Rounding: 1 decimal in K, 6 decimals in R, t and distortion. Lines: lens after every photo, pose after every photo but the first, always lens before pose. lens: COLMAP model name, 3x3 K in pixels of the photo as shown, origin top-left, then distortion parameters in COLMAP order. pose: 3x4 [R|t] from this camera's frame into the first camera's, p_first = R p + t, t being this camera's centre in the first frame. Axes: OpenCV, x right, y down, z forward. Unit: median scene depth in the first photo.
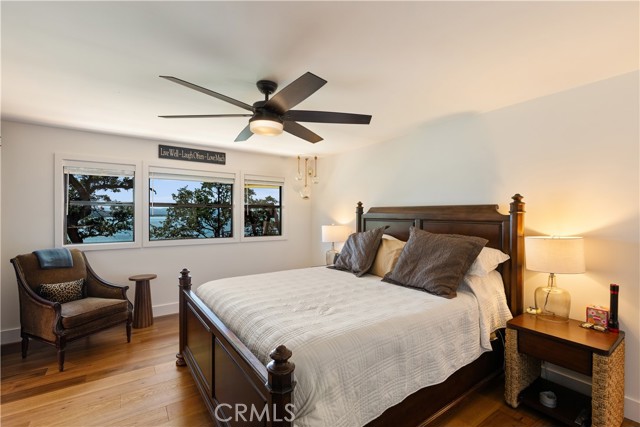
lens RADIAL K [[289.6, 0, 321.8], [0, 289.6, 215.5], [0, 0, 1]] dist [-0.011032, -0.000078]
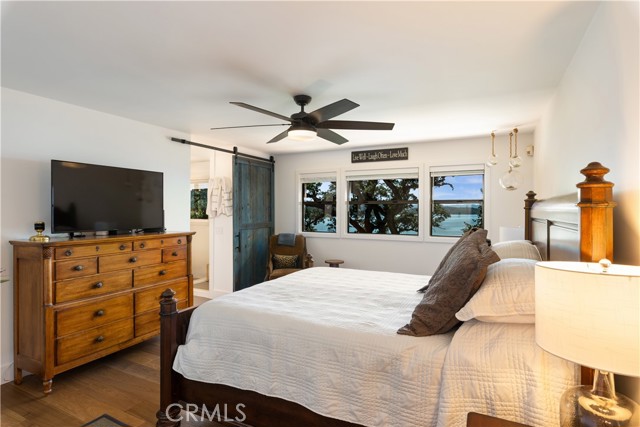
lens RADIAL K [[332.5, 0, 320.6], [0, 332.5, 211.0], [0, 0, 1]] dist [0.002409, 0.000072]
pose [[0.469307, 0.000332, -0.883035, 0.646446], [-0.004754, 0.999986, -0.002150, -0.000239], [0.883022, 0.005207, 0.469303, 0.284493]]
